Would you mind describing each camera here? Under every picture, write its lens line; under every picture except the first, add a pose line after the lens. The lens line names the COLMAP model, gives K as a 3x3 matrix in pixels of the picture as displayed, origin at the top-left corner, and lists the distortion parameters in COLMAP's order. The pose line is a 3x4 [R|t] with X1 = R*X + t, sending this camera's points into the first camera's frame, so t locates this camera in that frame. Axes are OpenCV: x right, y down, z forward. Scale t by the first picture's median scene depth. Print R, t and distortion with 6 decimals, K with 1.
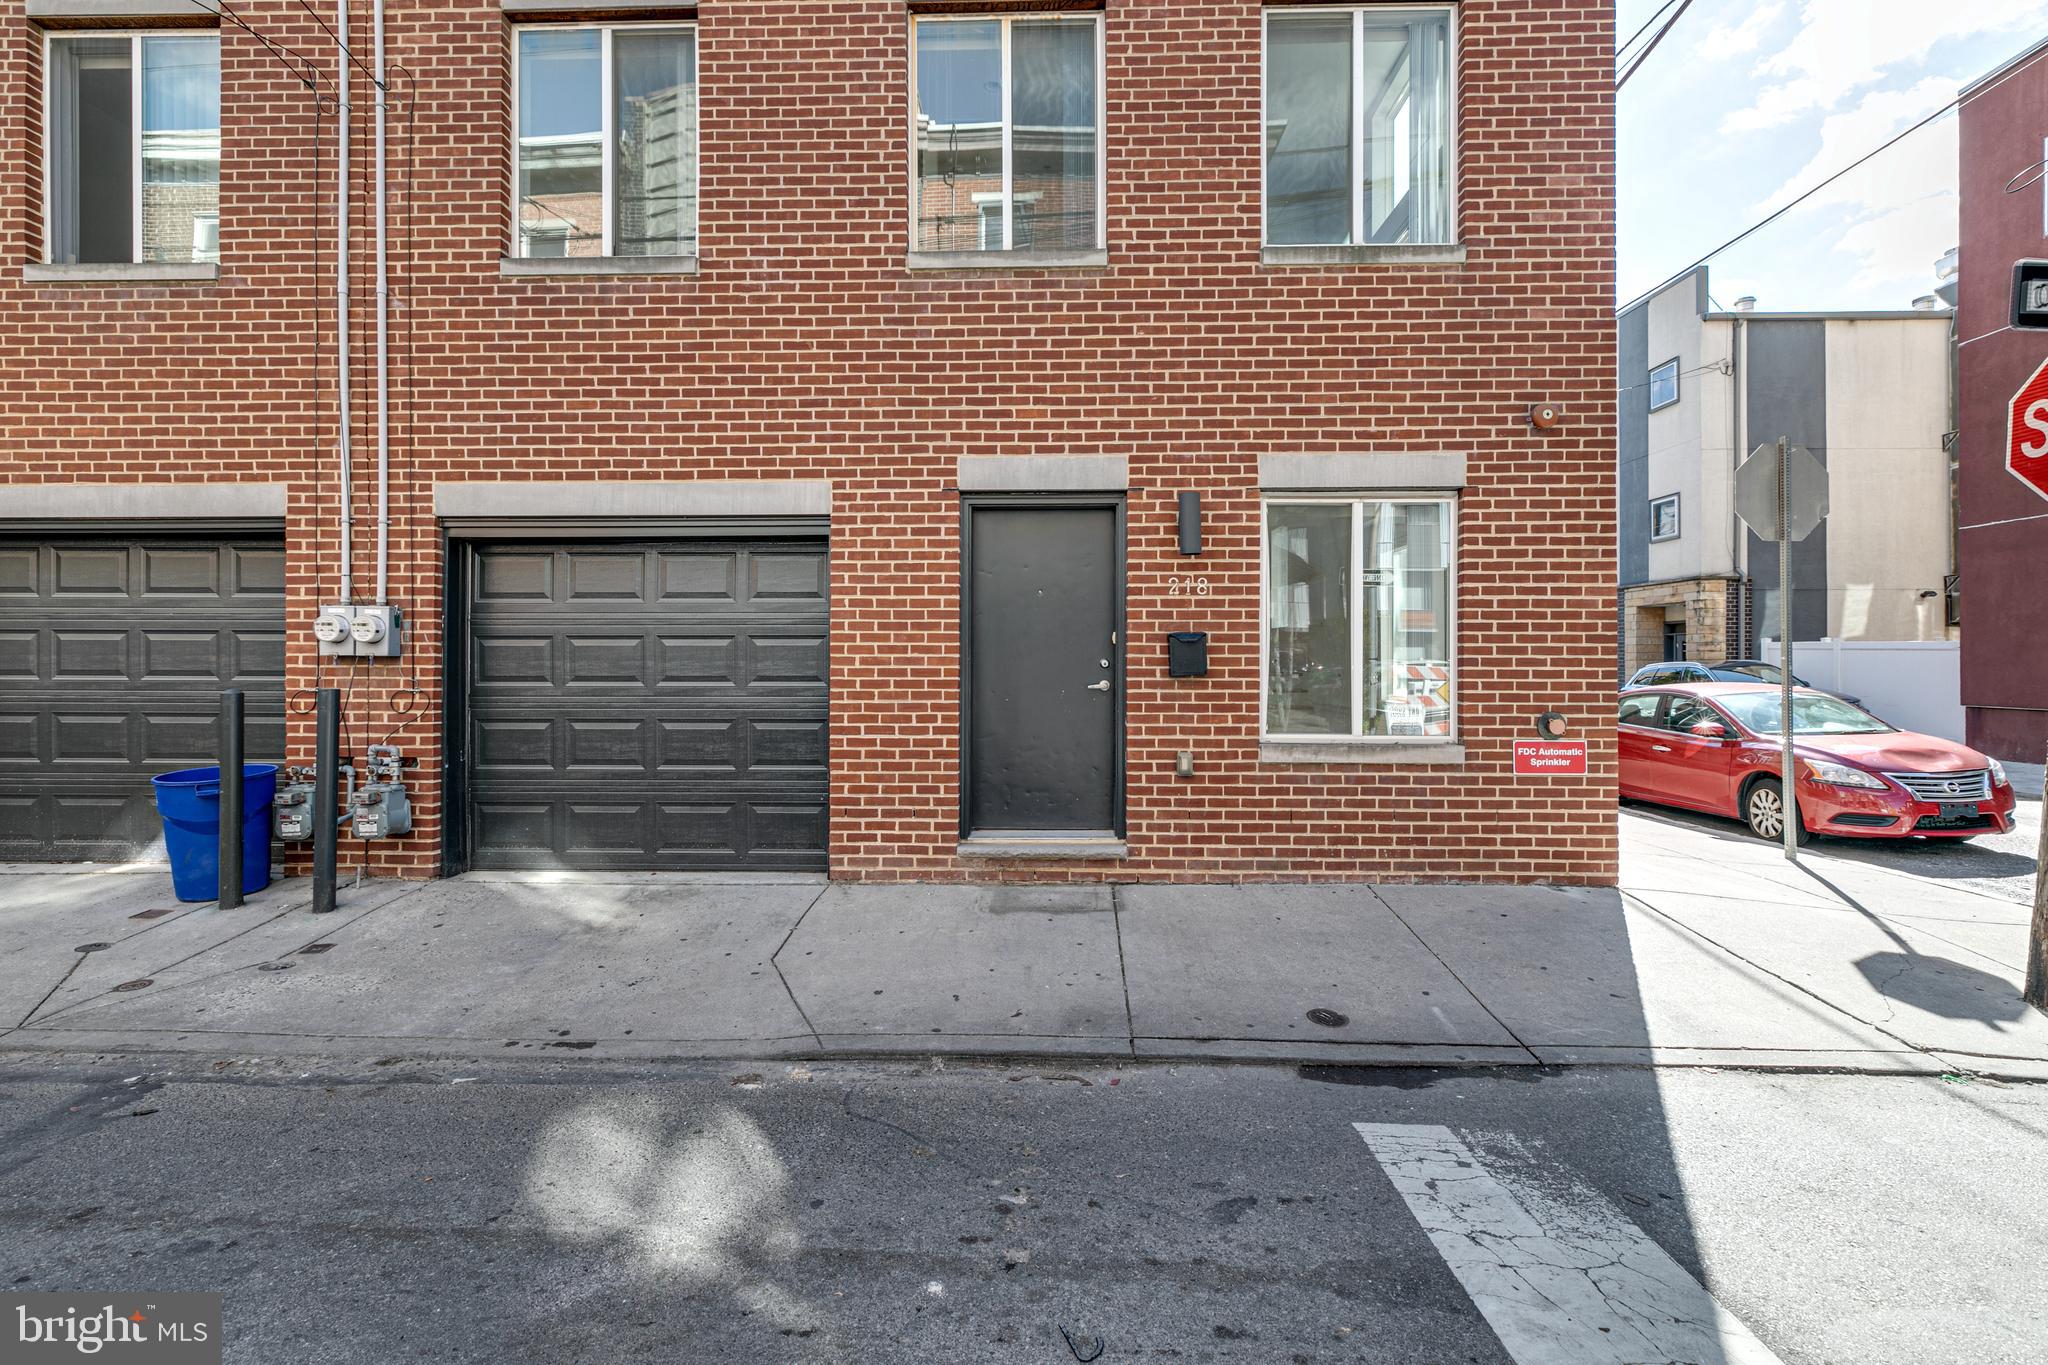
lens RADIAL K [[934.7, 0, 1055.0], [0, 934.7, 652.8], [0, 0, 1]] dist [-0.003166, -0.000108]
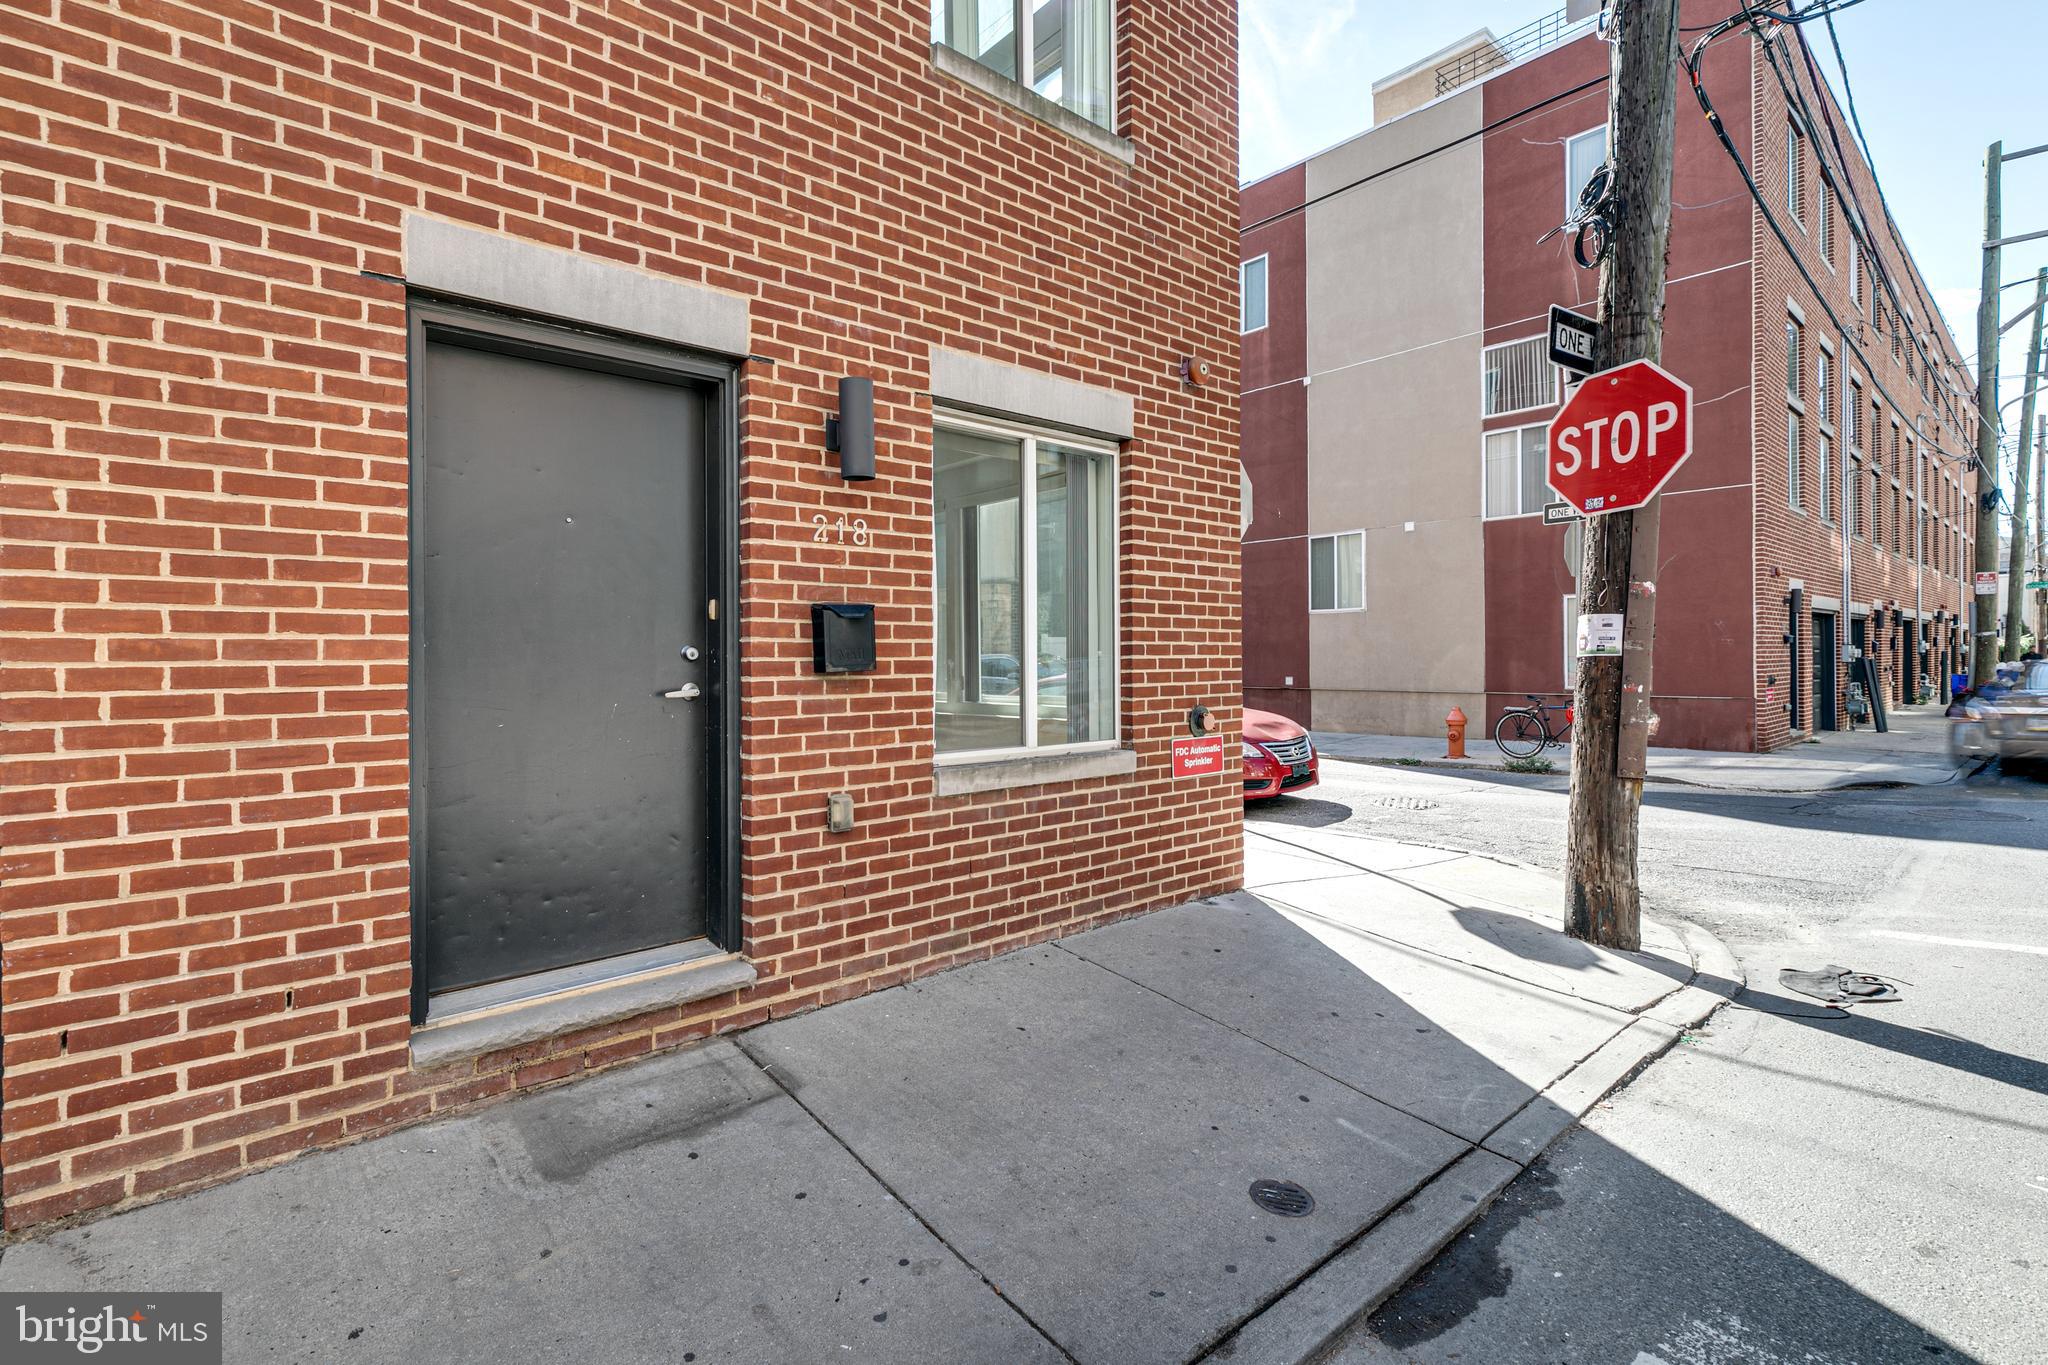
lens RADIAL K [[931.0, 0, 1027.1], [0, 931.0, 655.1], [0, 0, 1]] dist [0.002449, -0.000528]
pose [[0.741881, -0.005721, 0.670508, -0.186361], [0.000707, 0.999970, 0.007749, 0.008241], [-0.670532, -0.005274, 0.741862, 0.448639]]
